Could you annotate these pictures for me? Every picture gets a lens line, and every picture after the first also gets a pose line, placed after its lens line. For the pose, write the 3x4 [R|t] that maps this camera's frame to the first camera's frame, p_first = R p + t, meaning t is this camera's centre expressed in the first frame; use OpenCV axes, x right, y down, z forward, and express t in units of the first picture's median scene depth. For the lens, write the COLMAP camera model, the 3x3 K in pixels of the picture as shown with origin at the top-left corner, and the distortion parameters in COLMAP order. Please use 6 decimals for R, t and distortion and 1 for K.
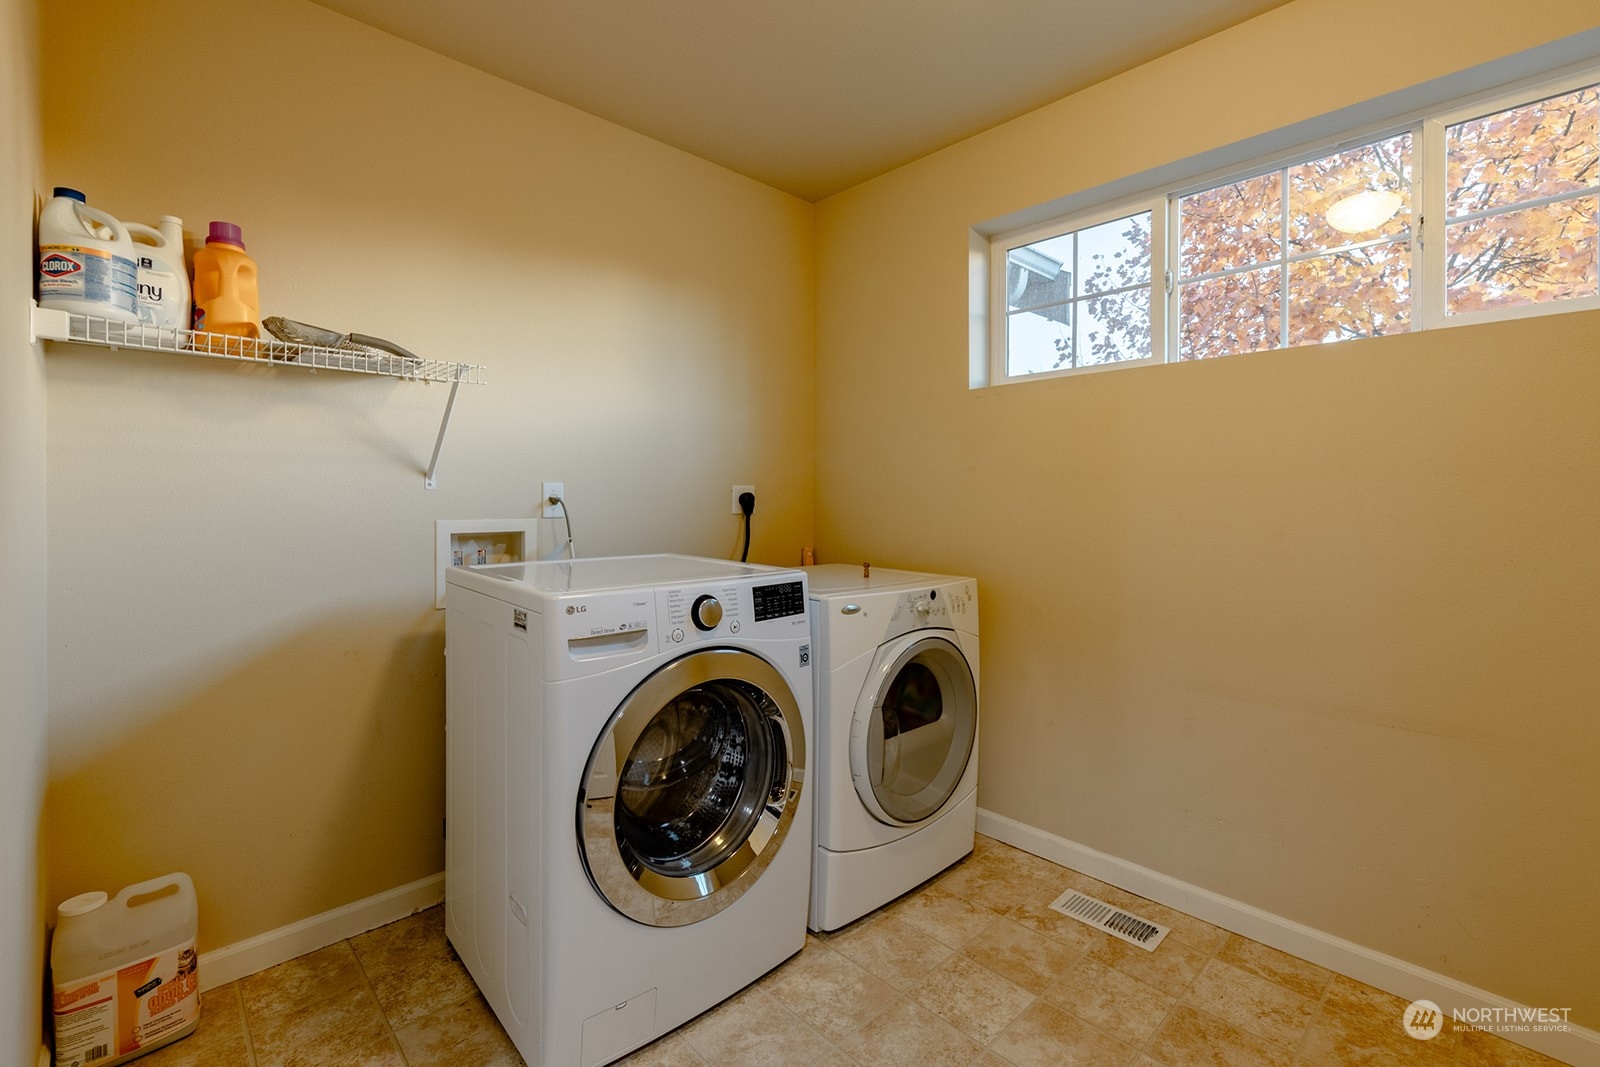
lens RADIAL K [[724.6, 0, 772.3], [0, 724.6, 503.8], [0, 0, 1]] dist [0.002499, -0.000560]
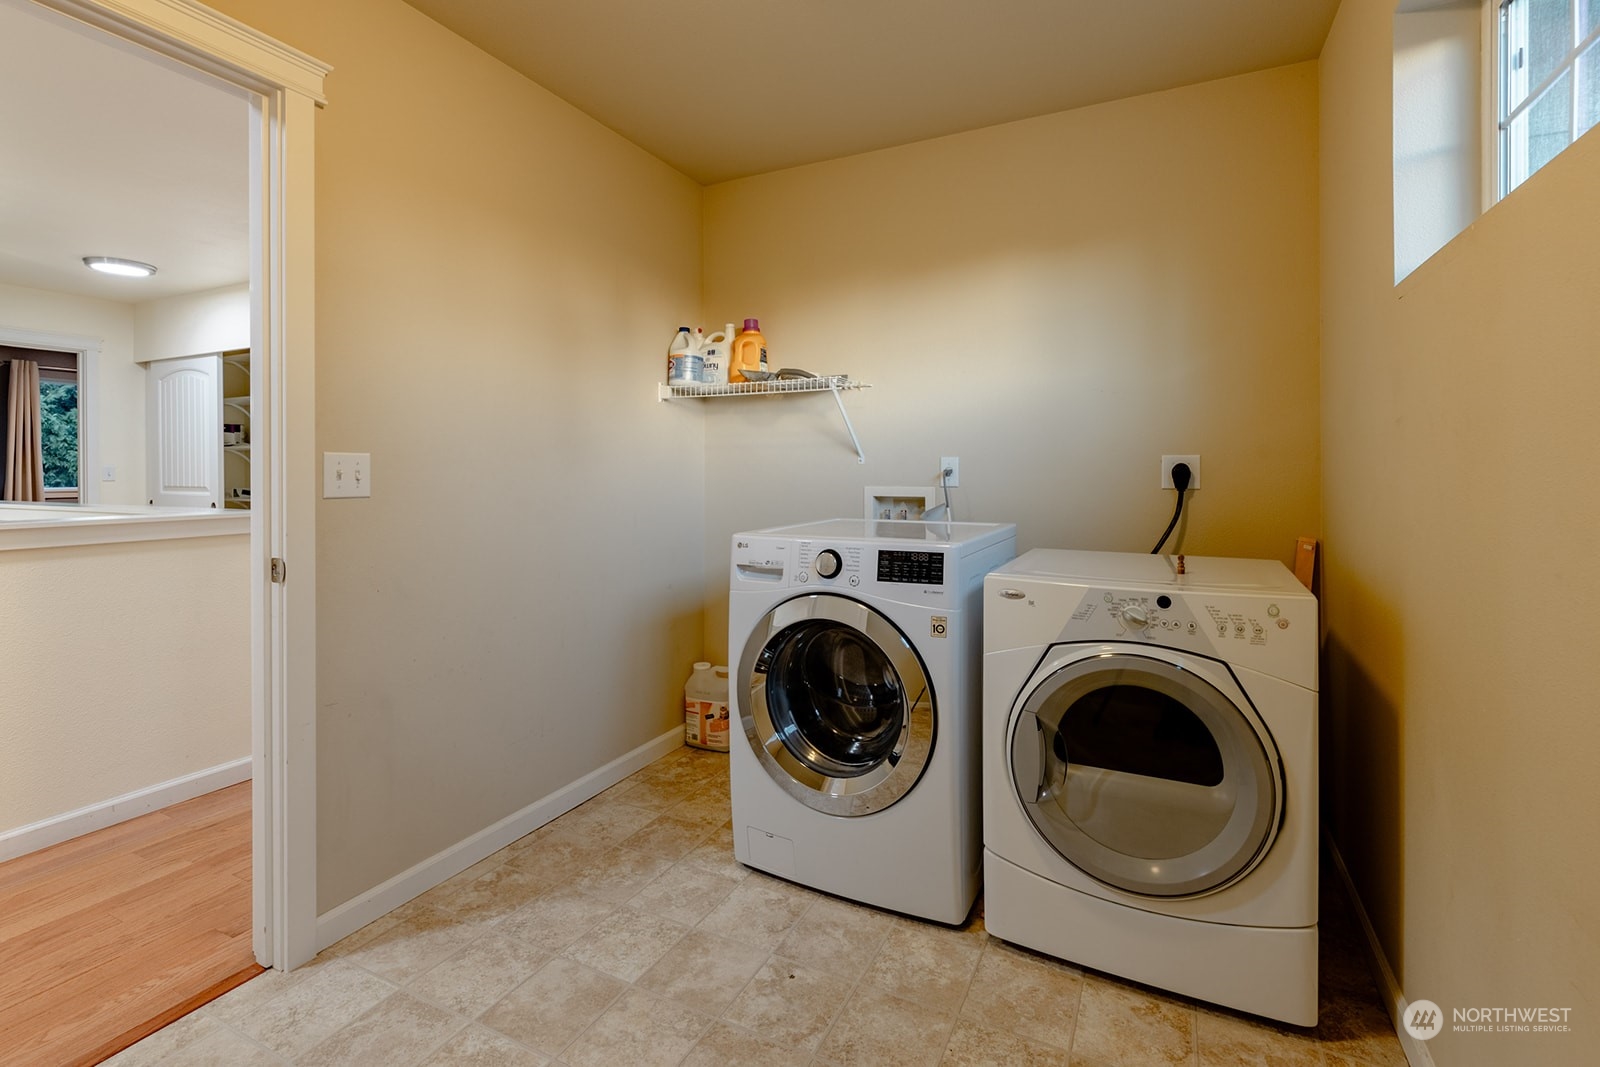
lens RADIAL K [[700.0, 0, 809.4], [0, 700.0, 472.8], [0, 0, 1]] dist [0.003574, 0.000262]
pose [[0.362446, 0.002411, -0.932002, 0.884956], [-0.006959, 0.999976, -0.000119, -0.002809], [0.931979, 0.006529, 0.362454, 0.478833]]
